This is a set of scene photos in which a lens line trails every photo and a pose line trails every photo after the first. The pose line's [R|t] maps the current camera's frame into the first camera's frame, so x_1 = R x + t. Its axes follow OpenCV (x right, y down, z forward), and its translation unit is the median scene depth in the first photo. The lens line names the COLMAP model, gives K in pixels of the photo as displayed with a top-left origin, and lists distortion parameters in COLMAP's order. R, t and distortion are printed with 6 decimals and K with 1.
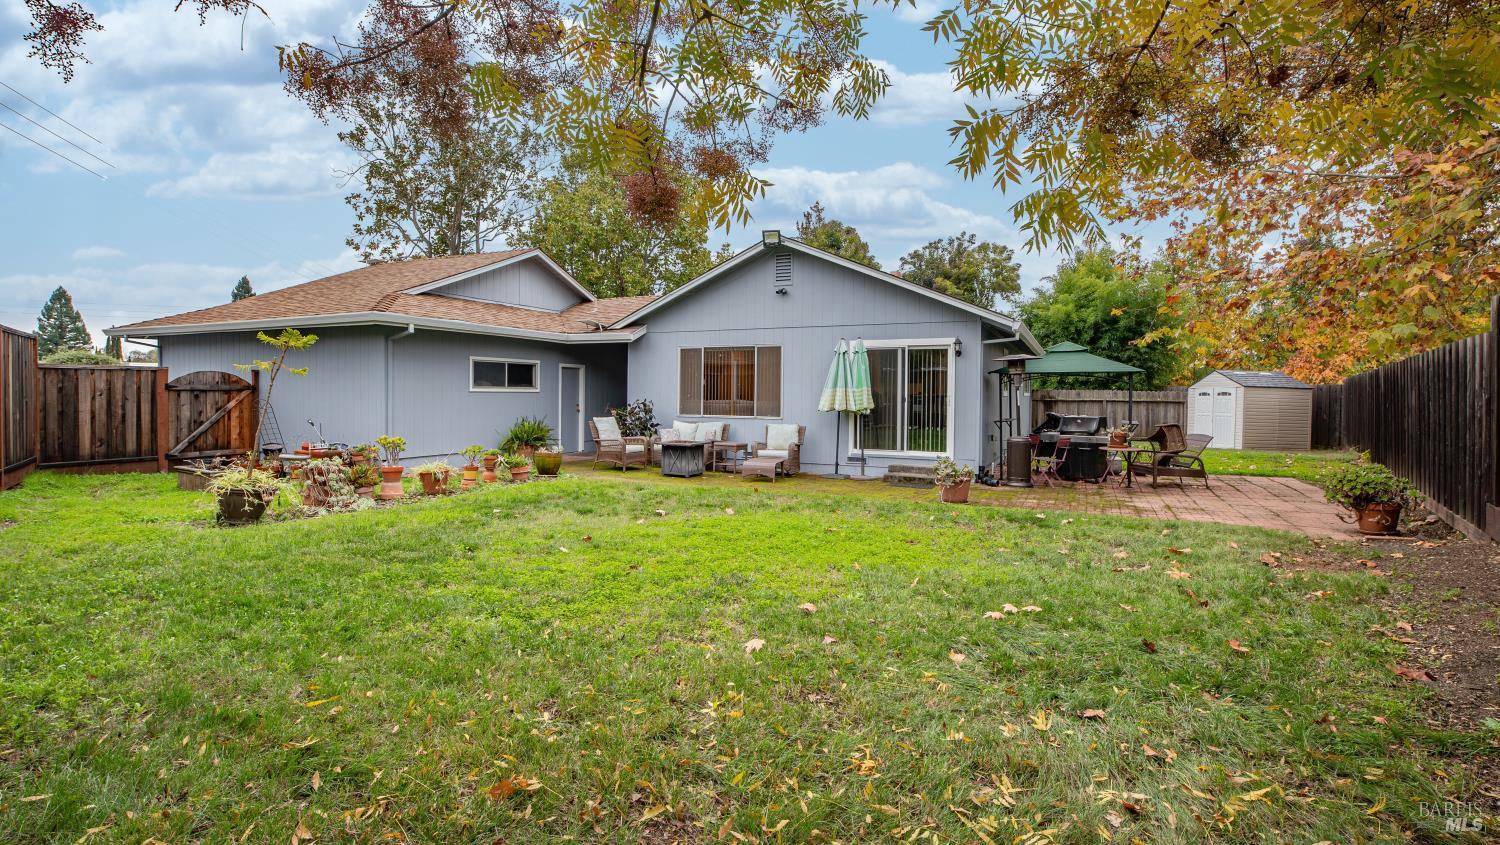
lens RADIAL K [[688.1, 0, 753.6], [0, 688.1, 400.8], [0, 0, 1]] dist [0.006378, -0.000581]
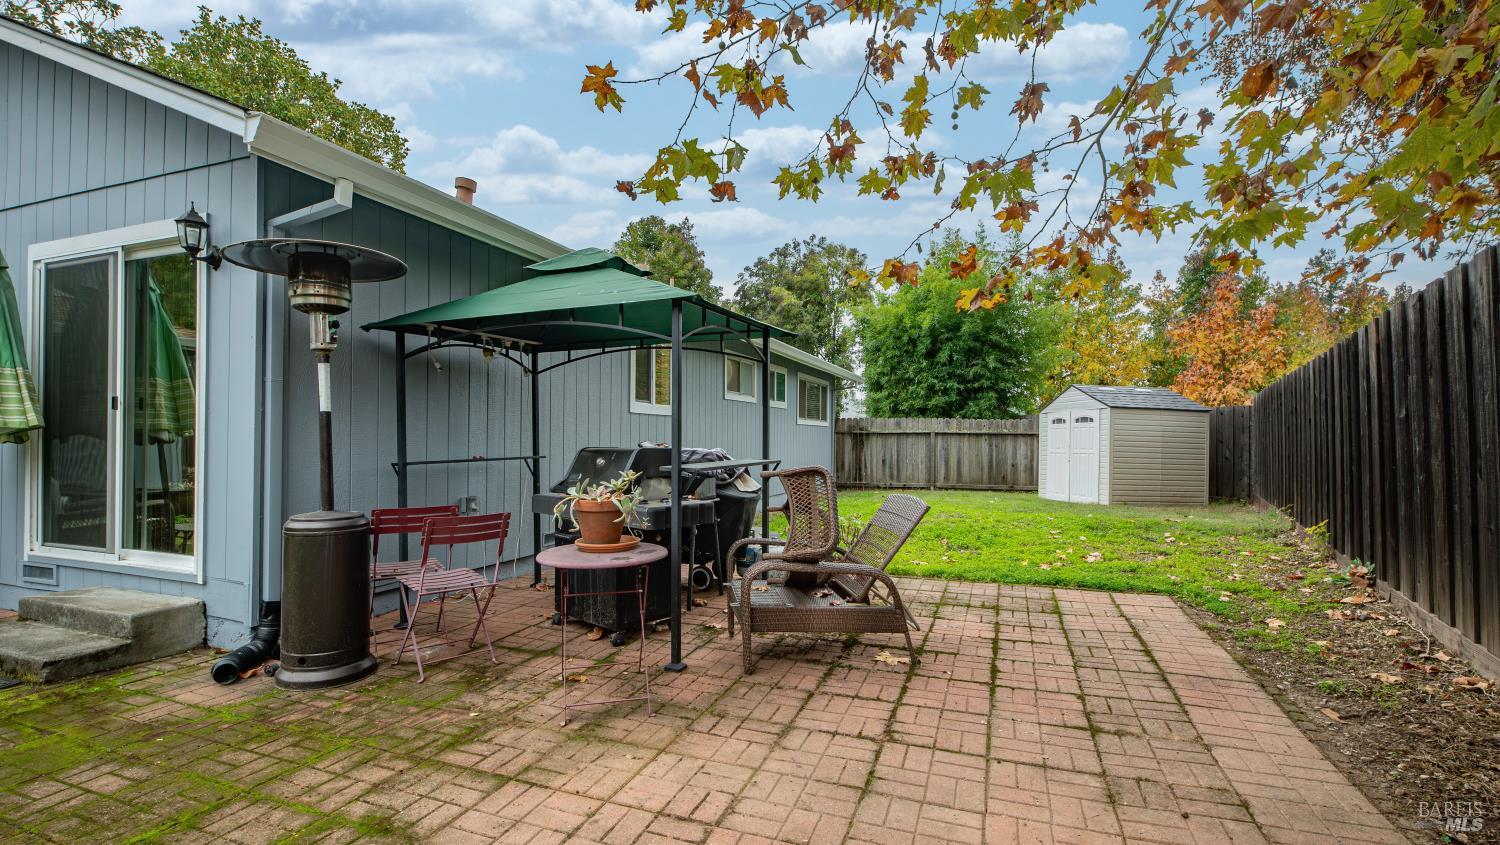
lens RADIAL K [[688.1, 0, 747.2], [0, 688.1, 430.2], [0, 0, 1]] dist [0.006378, -0.000581]
pose [[0.996102, -0.001125, 0.088202, 0.288526], [0.002950, 0.999784, -0.020558, 0.011839], [-0.088160, 0.020738, 0.995890, 0.355220]]
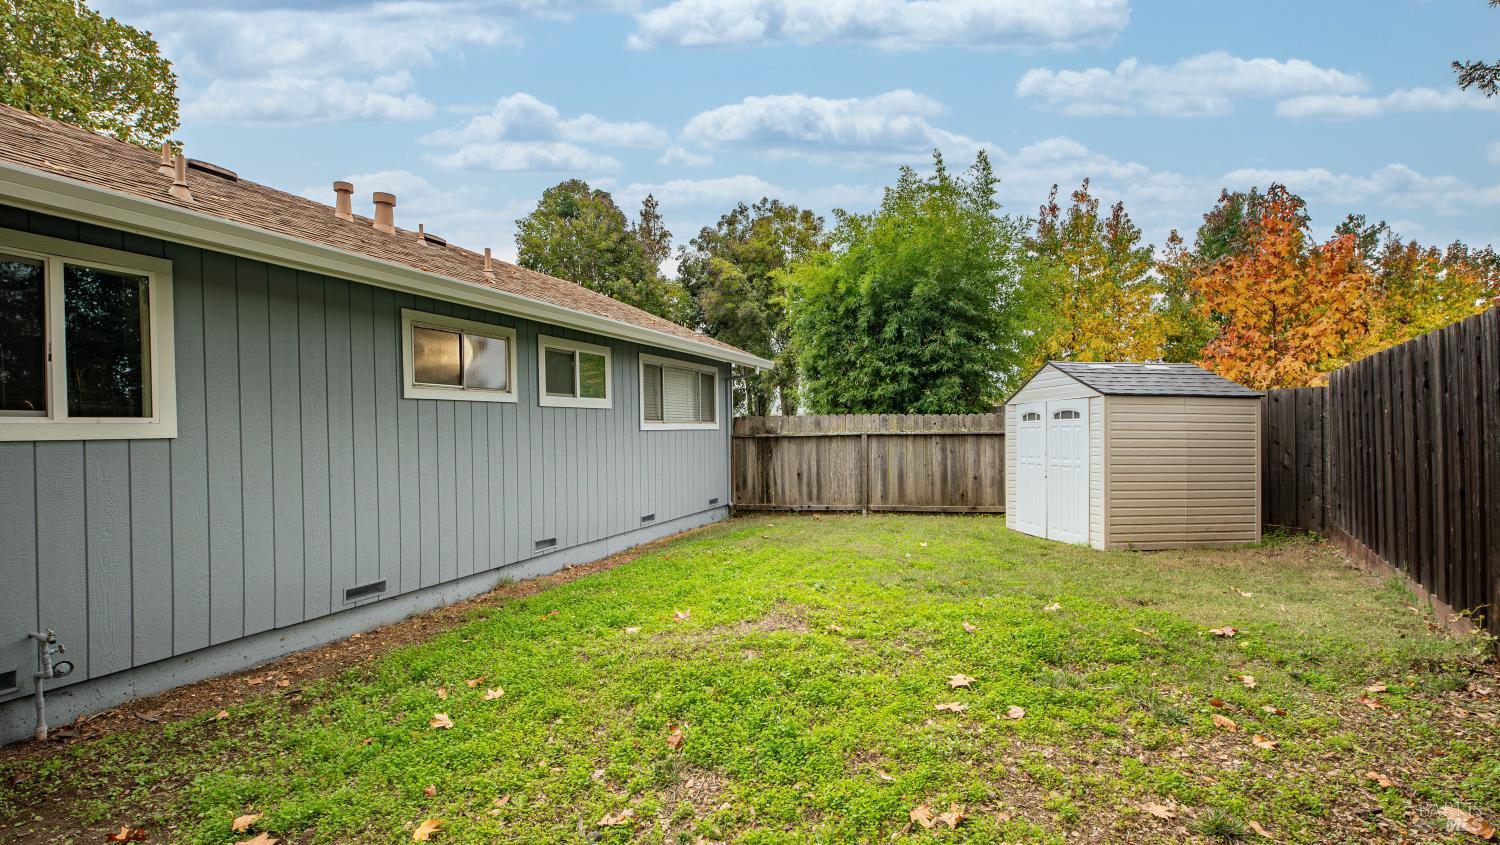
lens RADIAL K [[688.1, 0, 750.5], [0, 688.1, 431.8], [0, 0, 1]] dist [0.006378, -0.000581]
pose [[0.996873, -0.024938, 0.074977, 0.431572], [0.025554, 0.999647, -0.007265, -0.001263], [-0.074769, 0.009159, 0.997159, 0.558985]]
